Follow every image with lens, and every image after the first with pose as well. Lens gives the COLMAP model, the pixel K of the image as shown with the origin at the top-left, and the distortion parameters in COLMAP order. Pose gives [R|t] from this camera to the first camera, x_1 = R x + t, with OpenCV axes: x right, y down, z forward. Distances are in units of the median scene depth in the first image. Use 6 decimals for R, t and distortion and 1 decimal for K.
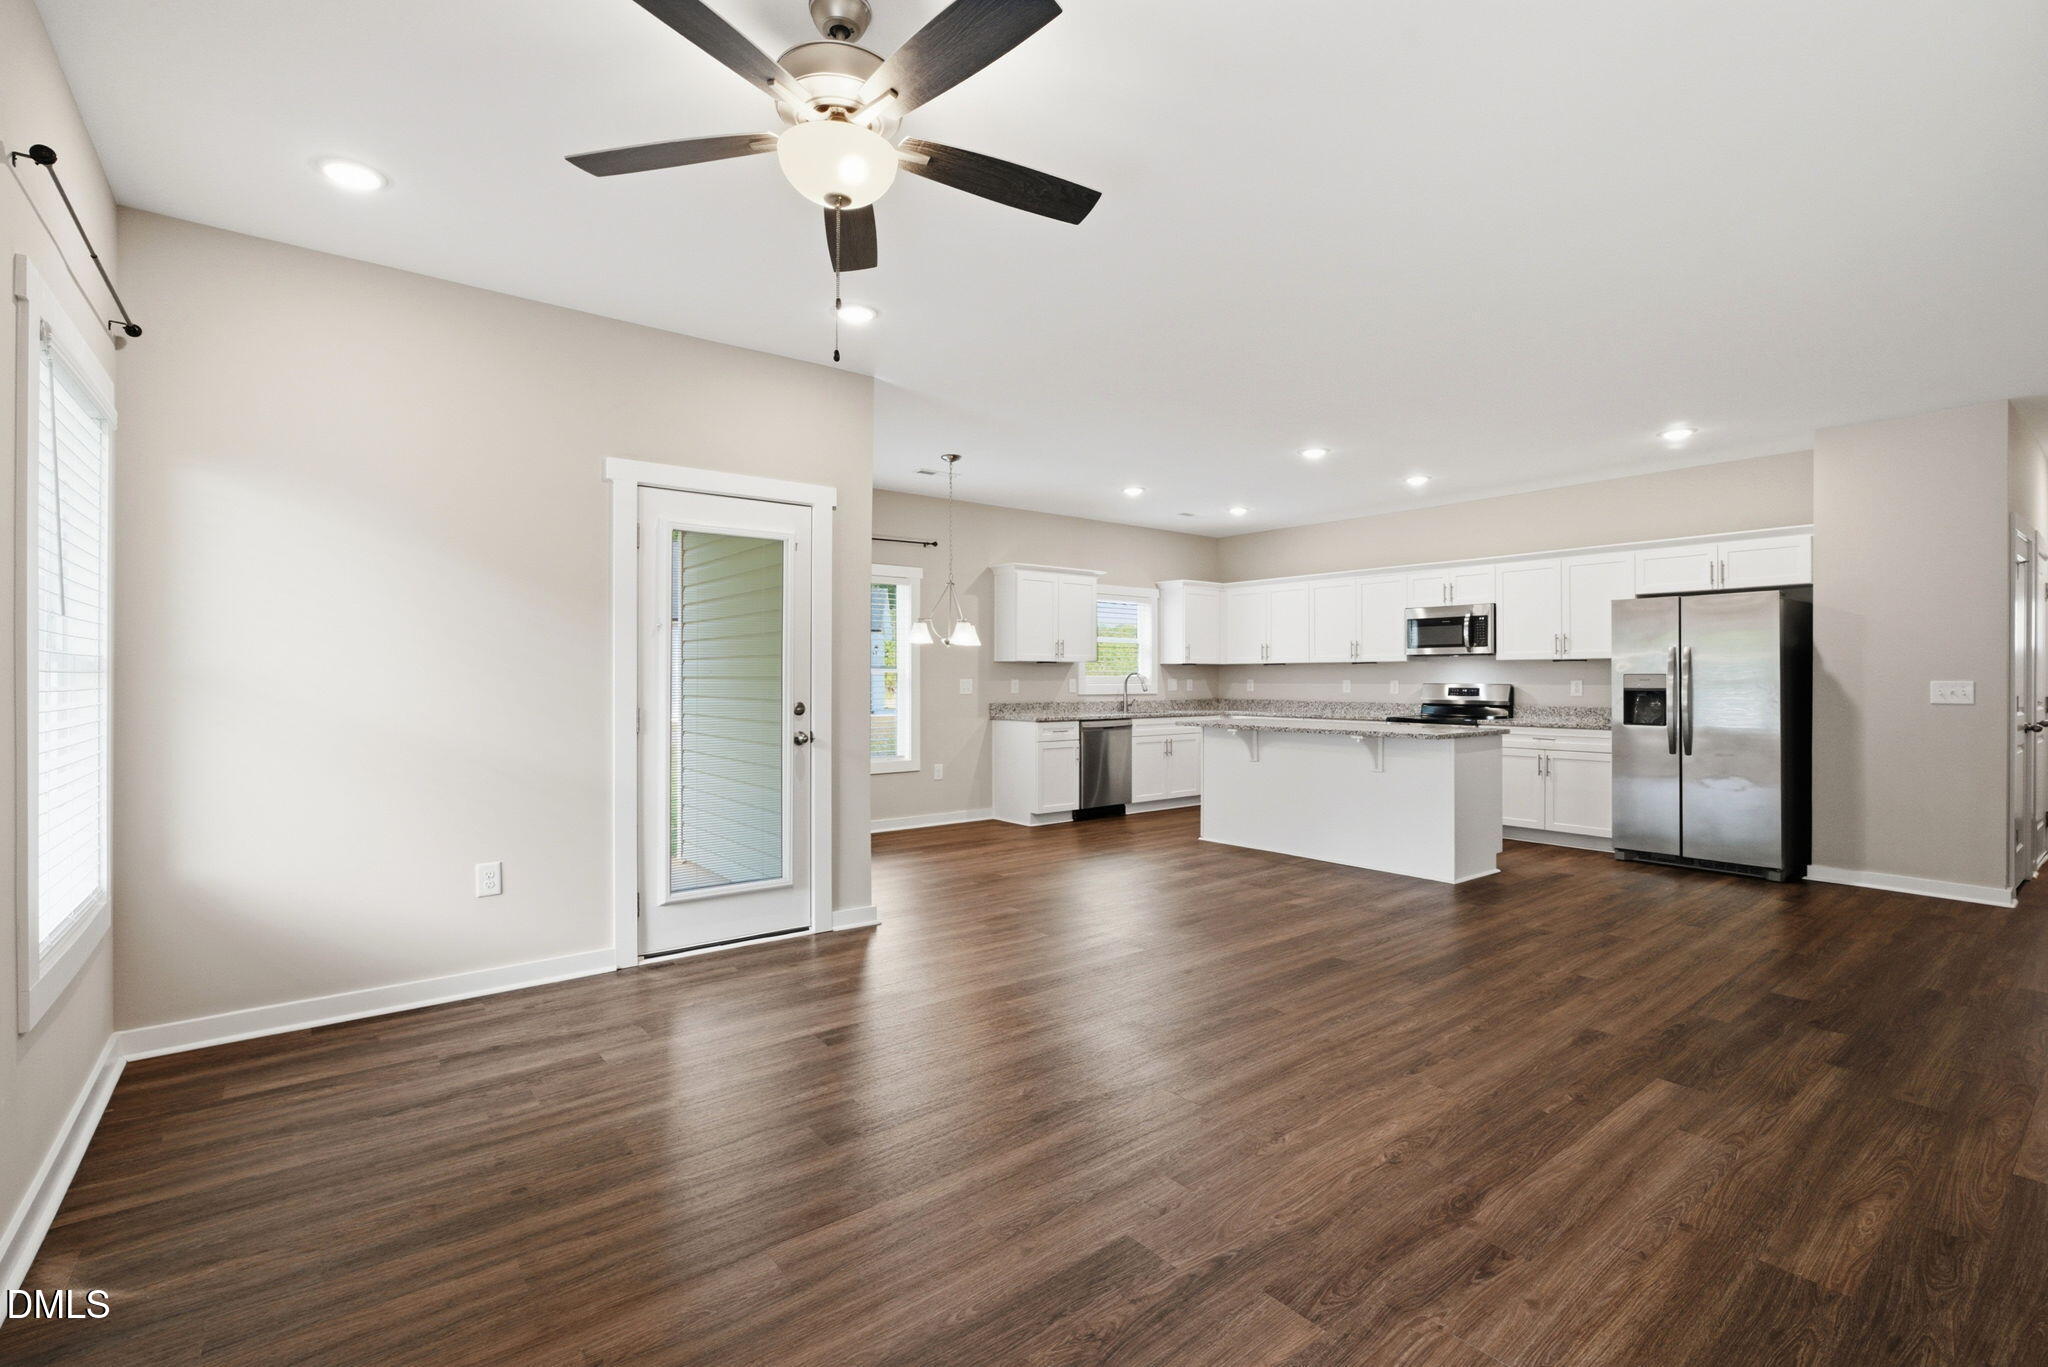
lens RADIAL K [[921.0, 0, 1028.5], [0, 921.0, 685.6], [0, 0, 1]] dist [0.006095, 0.000241]
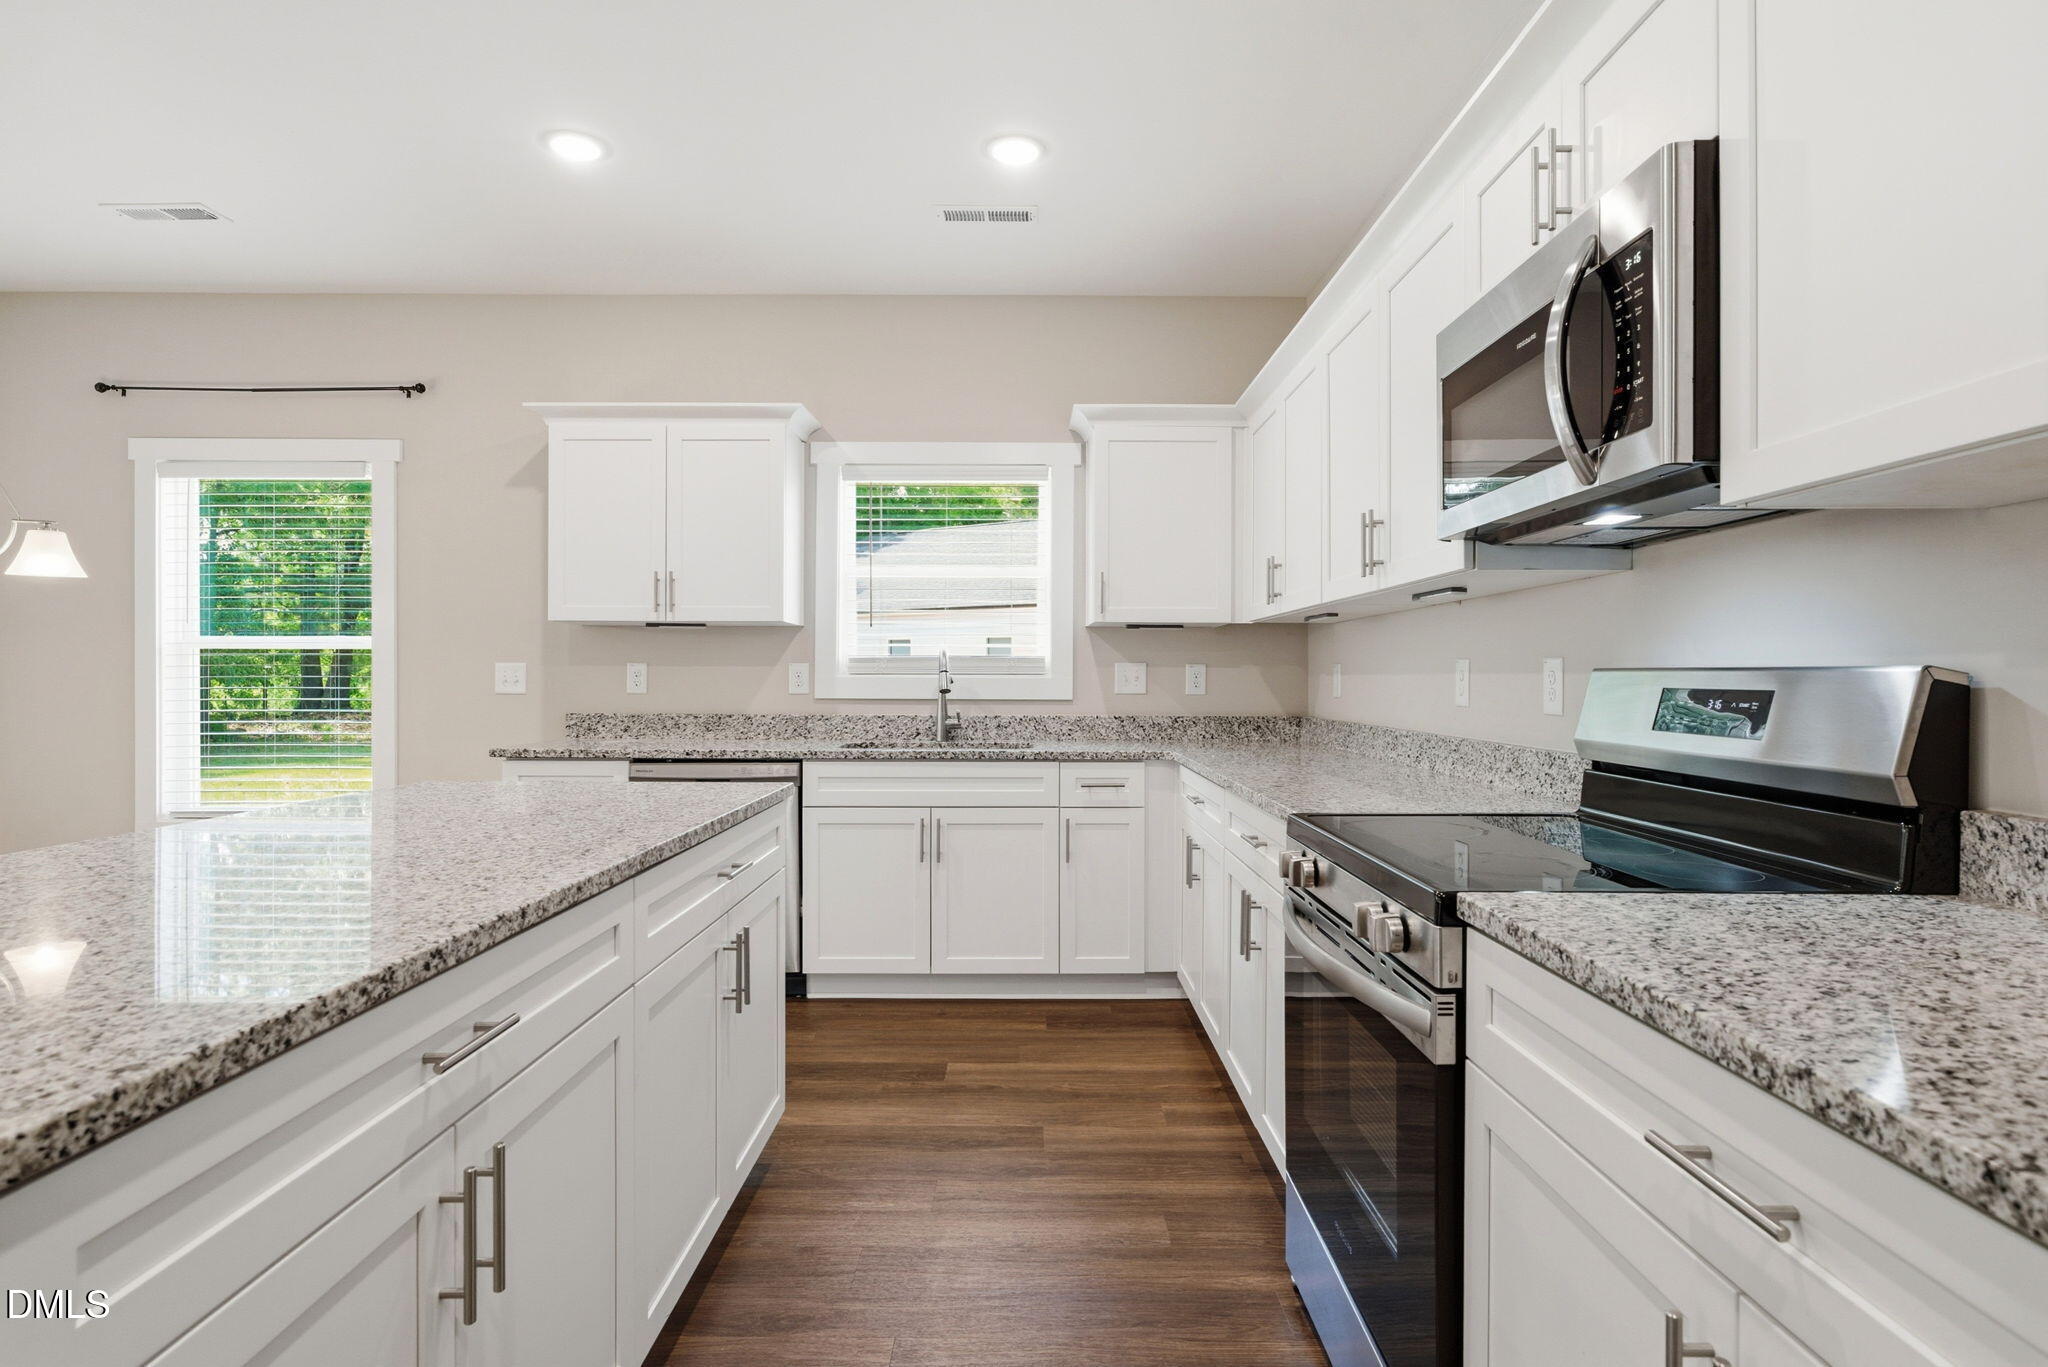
lens RADIAL K [[1051.1, 0, 1024.4], [0, 1051.1, 679.4], [0, 0, 1]] dist [-0.002937, 0.000623]
pose [[0.784798, 0.003771, -0.619740, 0.450443], [-0.007942, 0.999961, -0.003972, 0.002095], [0.619701, 0.008039, 0.784797, 0.681946]]
